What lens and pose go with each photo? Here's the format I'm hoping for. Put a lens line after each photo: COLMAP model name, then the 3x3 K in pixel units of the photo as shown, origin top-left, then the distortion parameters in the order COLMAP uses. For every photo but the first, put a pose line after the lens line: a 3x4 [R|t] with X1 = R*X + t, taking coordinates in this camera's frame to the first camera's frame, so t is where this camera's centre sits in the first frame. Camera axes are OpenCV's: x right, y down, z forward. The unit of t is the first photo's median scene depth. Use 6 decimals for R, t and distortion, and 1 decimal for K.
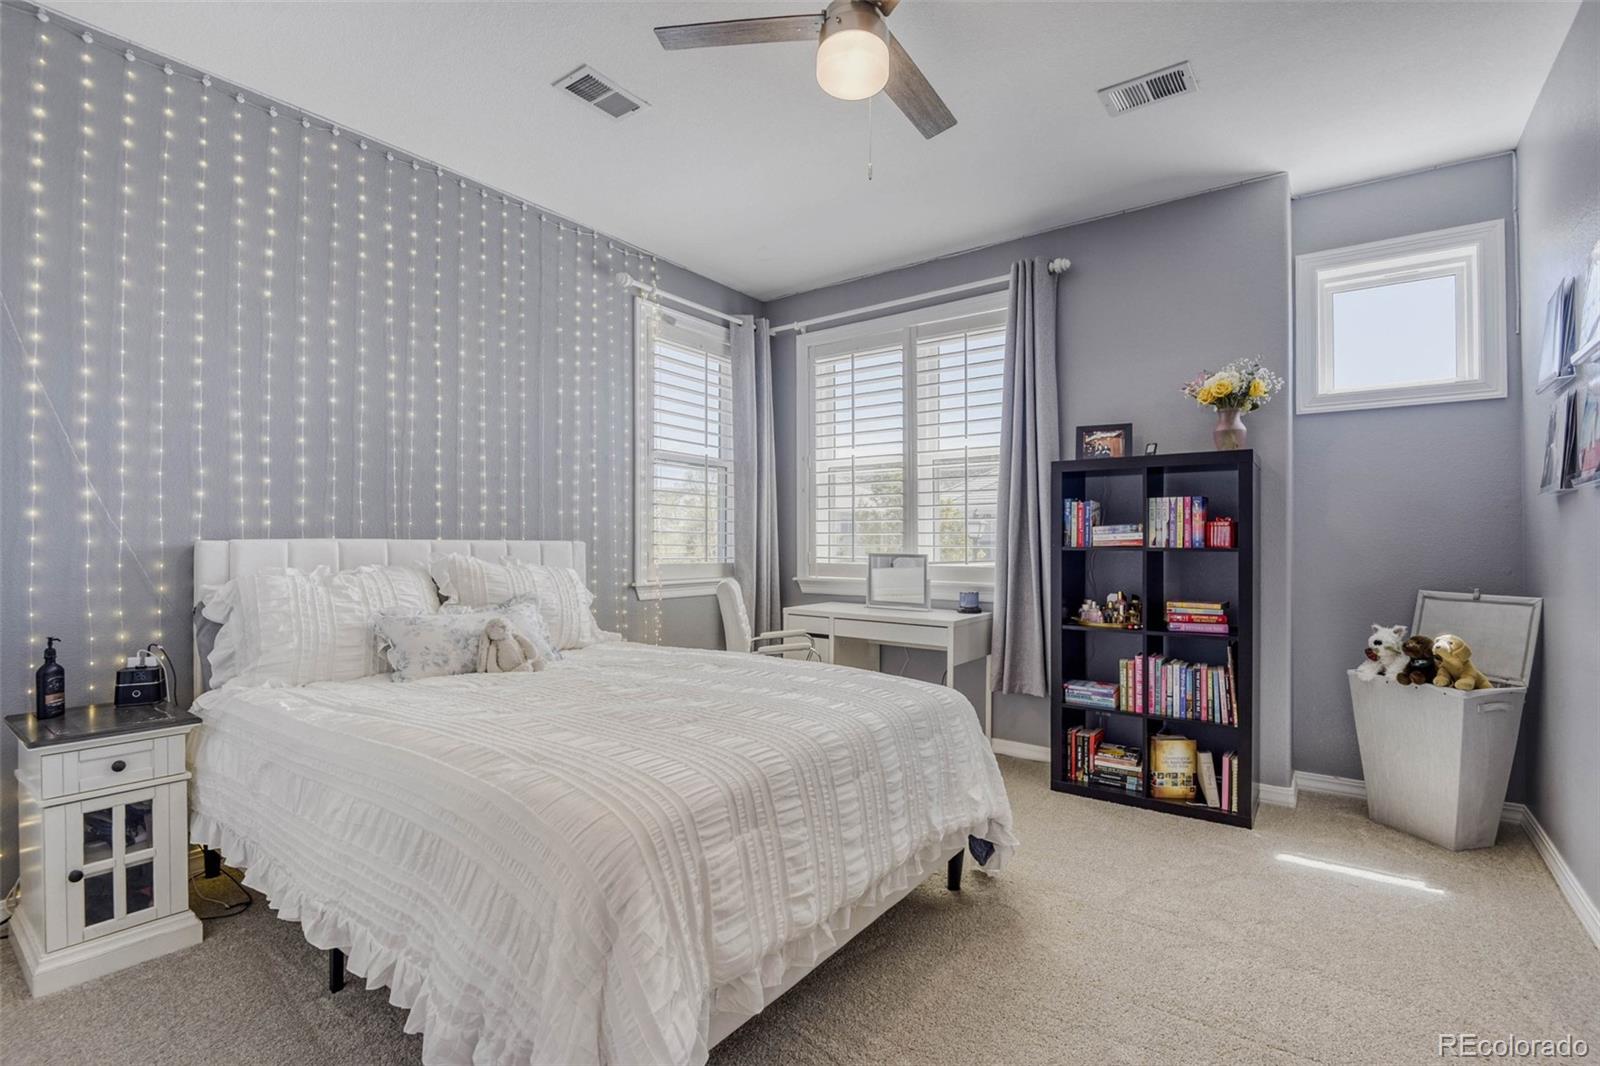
lens RADIAL K [[737.3, 0, 810.7], [0, 737.3, 539.2], [0, 0, 1]] dist [0.003103, -0.002016]
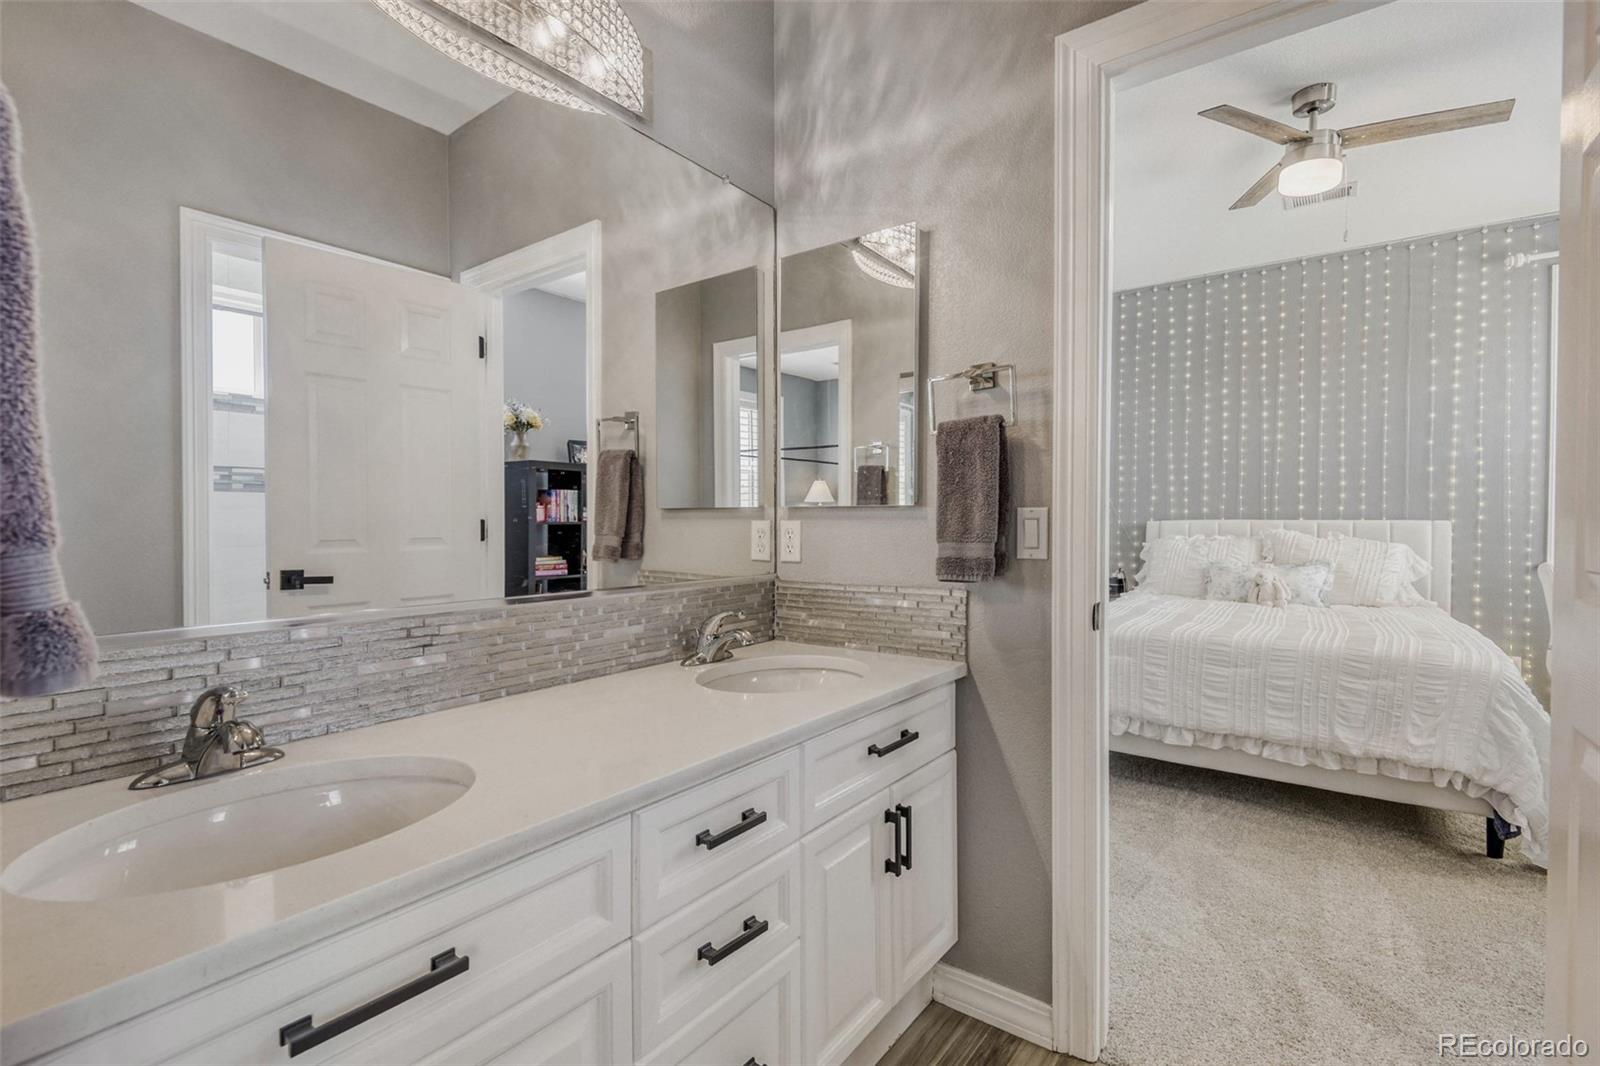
lens RADIAL K [[737.3, 0, 800.8], [0, 737.3, 529.8], [0, 0, 1]] dist [0.003103, -0.002016]
pose [[-0.000009, 0.008822, -0.999961, 1.087747], [0.004611, 0.999950, 0.008821, 0.003326], [0.999989, -0.004611, -0.000049, 0.032573]]
